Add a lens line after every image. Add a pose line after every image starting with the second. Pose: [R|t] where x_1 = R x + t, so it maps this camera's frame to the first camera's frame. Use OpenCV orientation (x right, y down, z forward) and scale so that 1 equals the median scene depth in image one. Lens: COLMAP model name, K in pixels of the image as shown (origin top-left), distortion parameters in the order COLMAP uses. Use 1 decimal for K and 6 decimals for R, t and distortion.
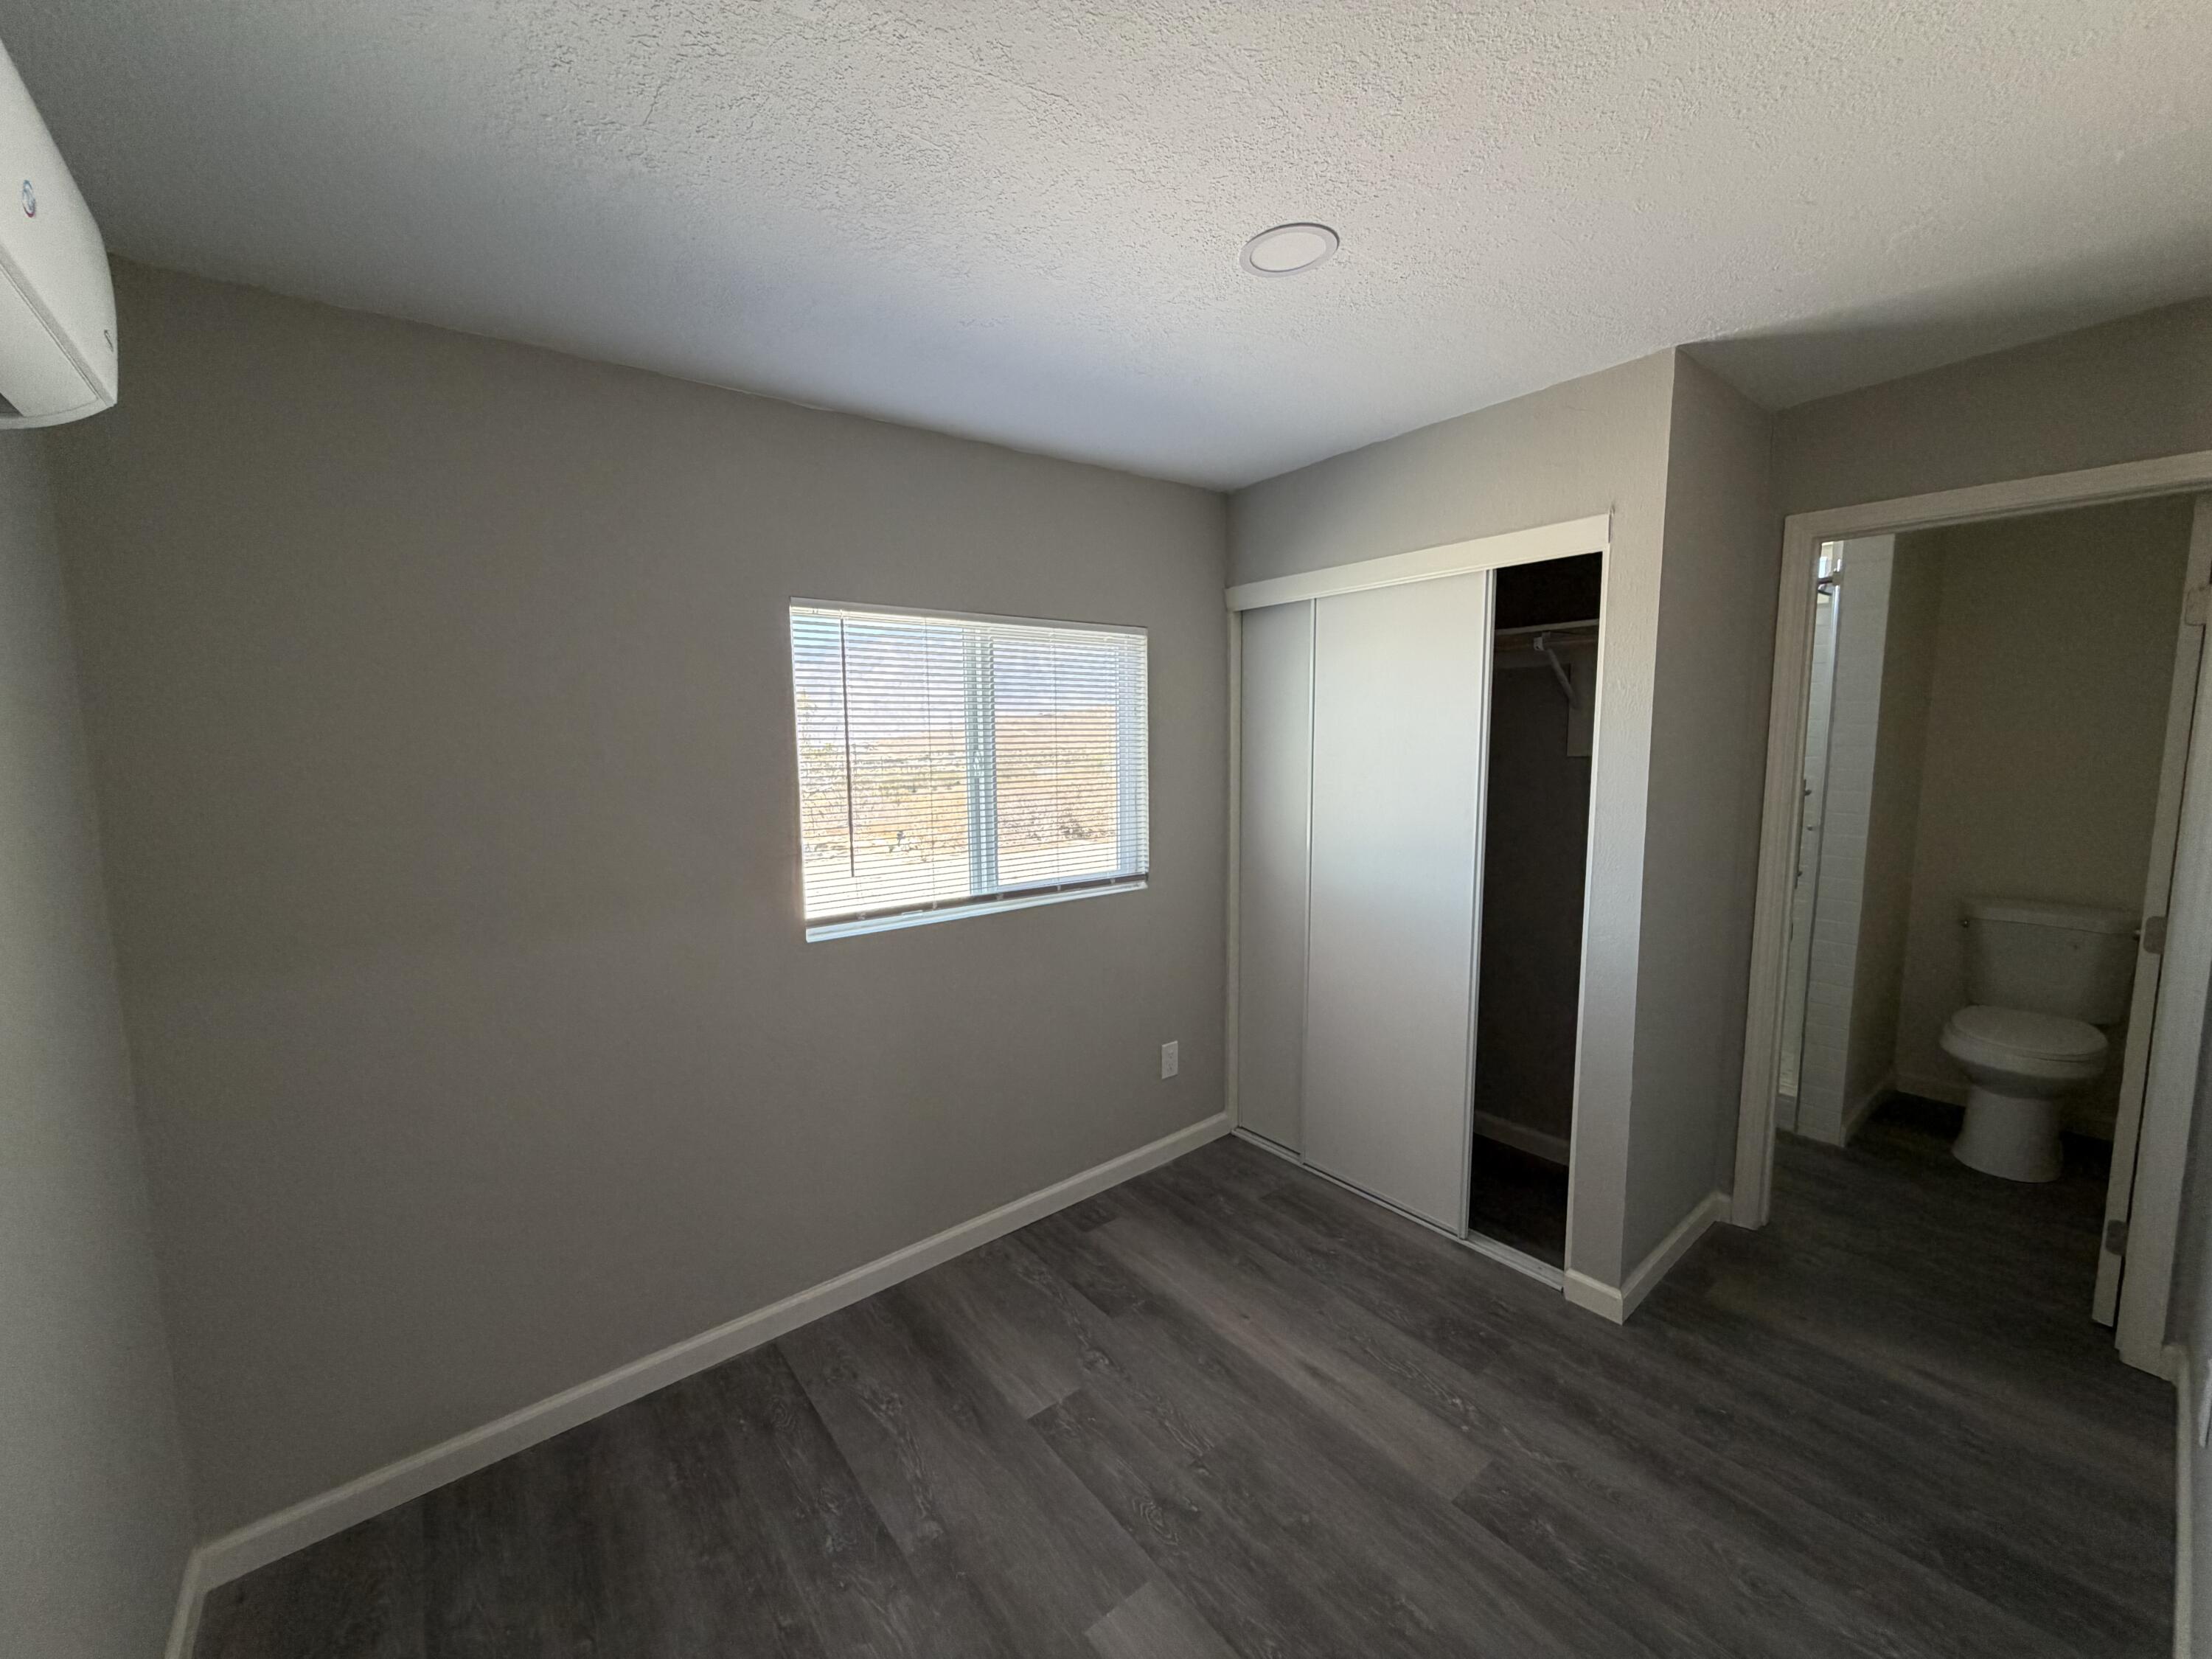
lens RADIAL K [[880.4, 0, 1098.9], [0, 880.4, 831.1], [0, 0, 1]] dist [0.000922, -0.000004]
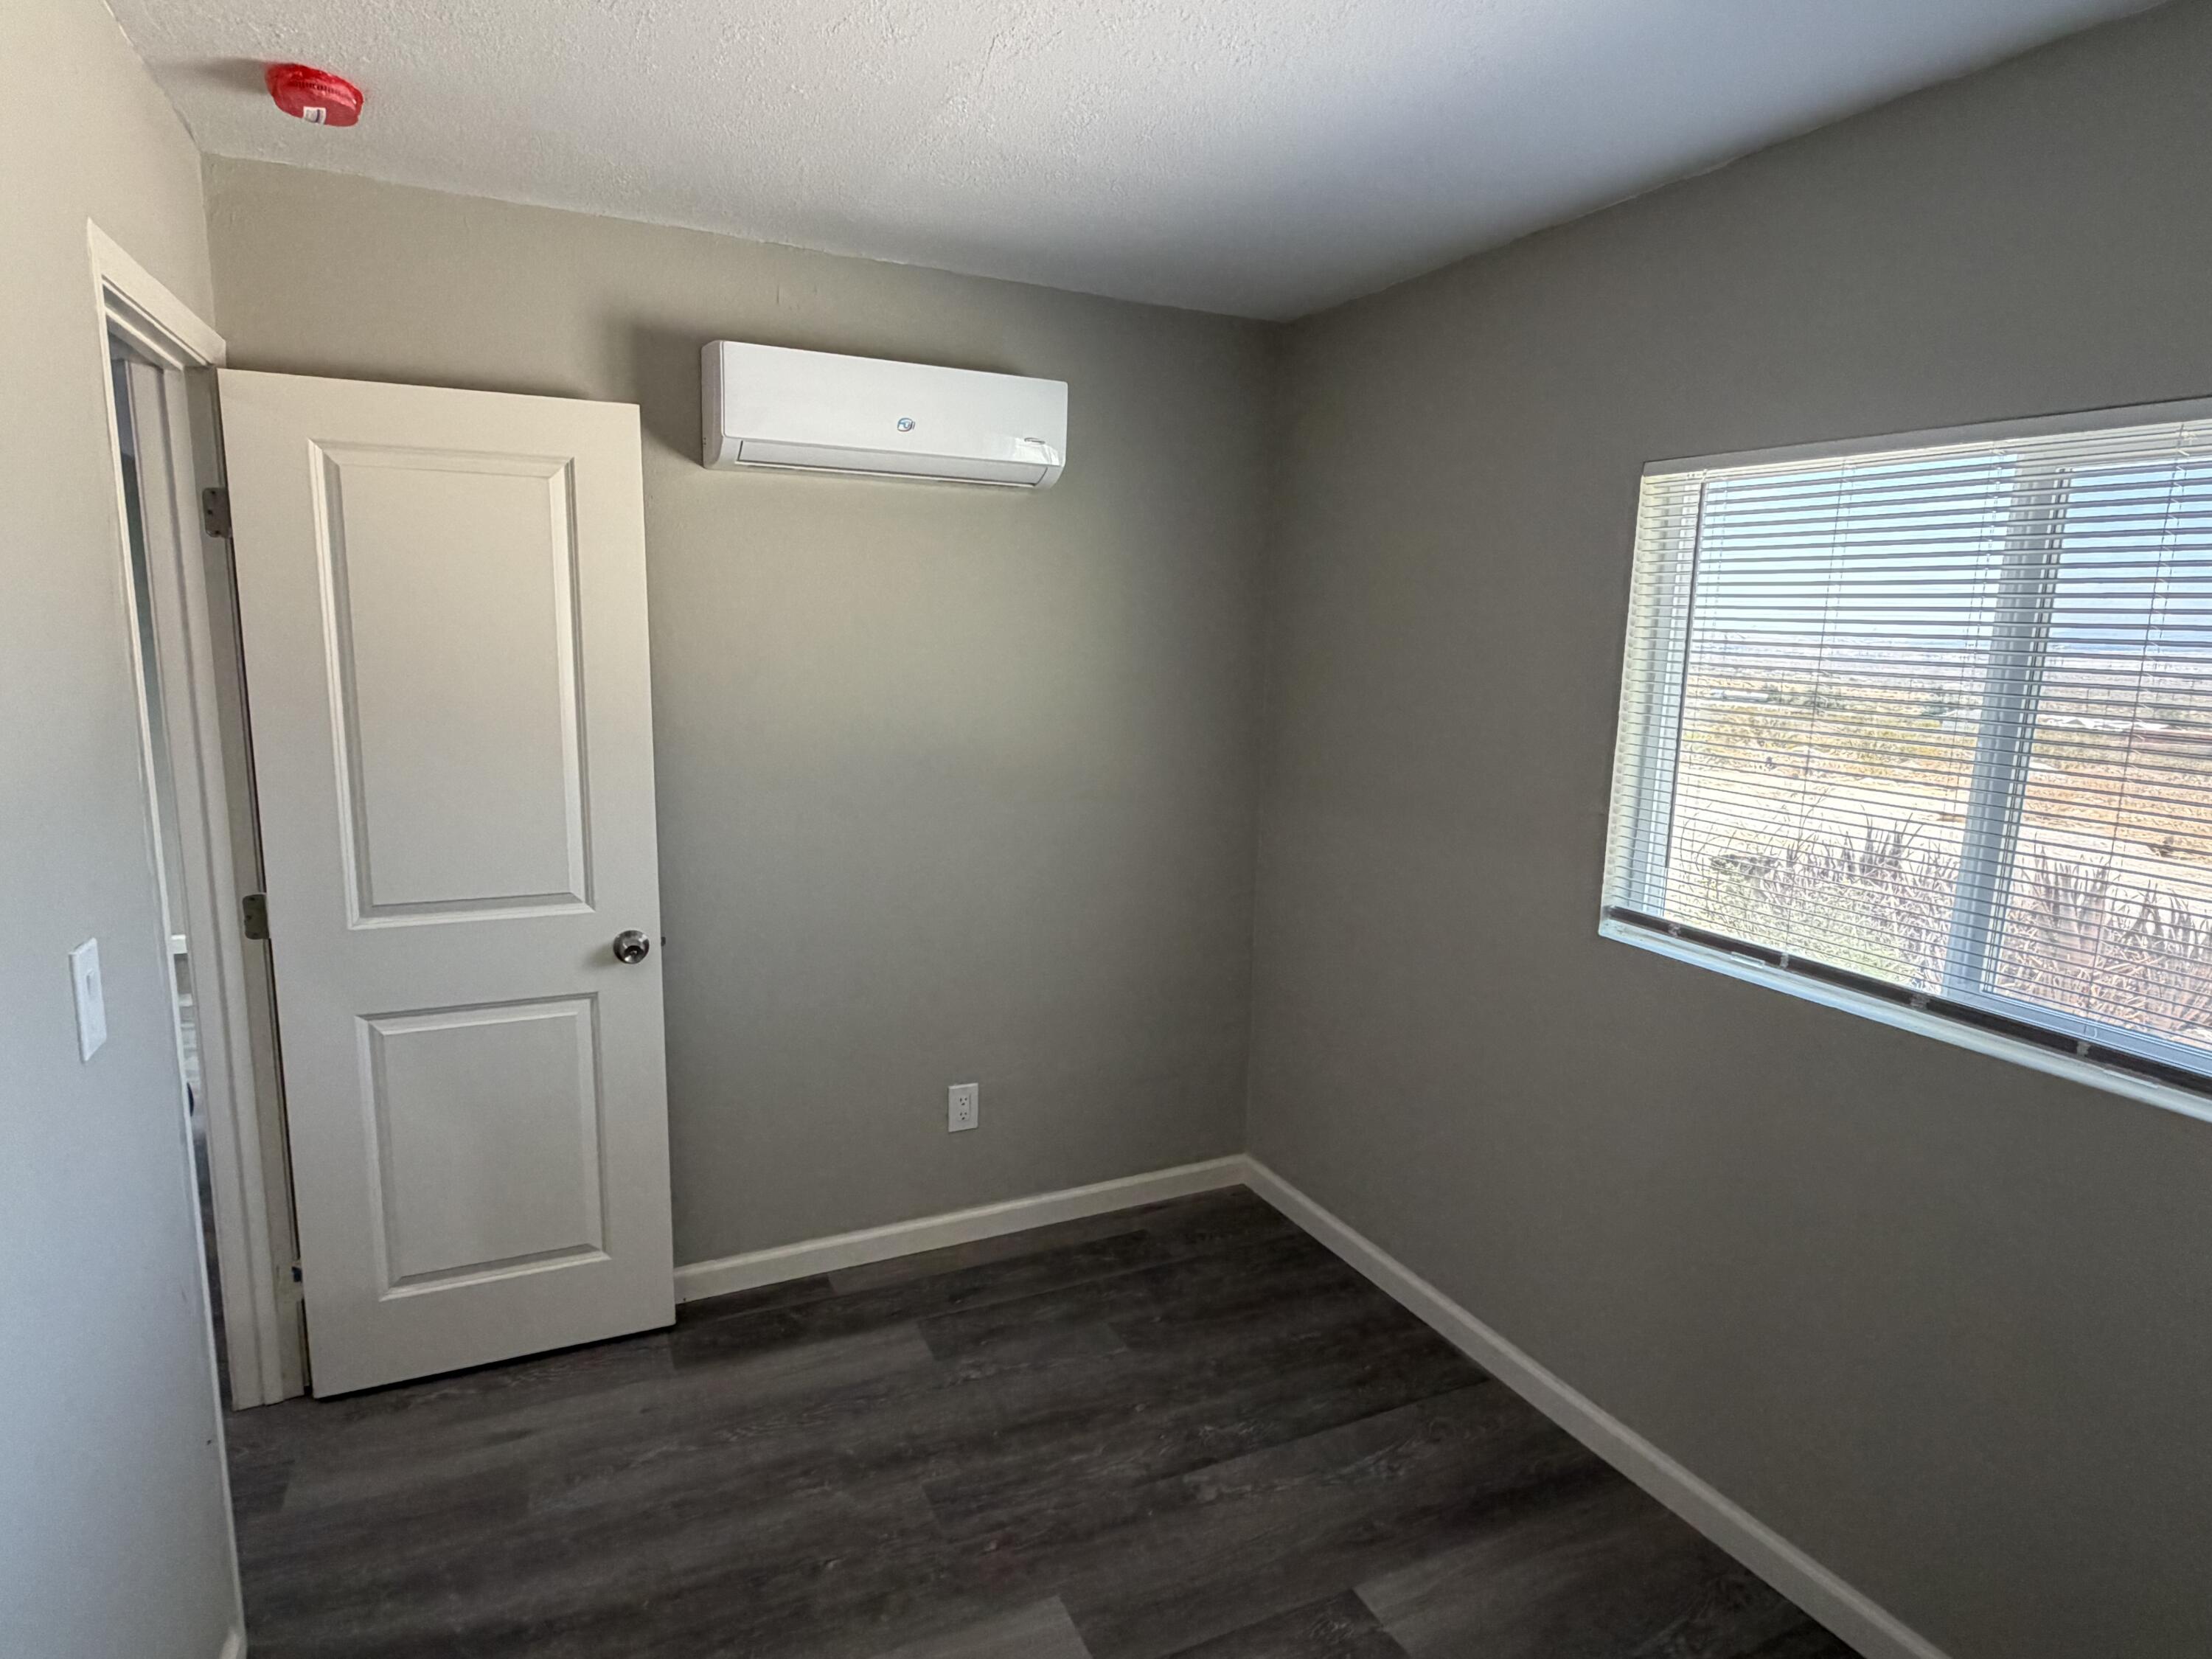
lens RADIAL K [[1235.8, 0, 1099.8], [0, 1235.8, 830.3], [0, 0, 1]] dist [-0.001173, 0.000802]
pose [[-0.223663, 0.179149, -0.958061, 0.850990], [-0.125346, 0.969513, 0.210553, -0.143472], [0.966573, 0.167182, -0.194388, 0.890358]]
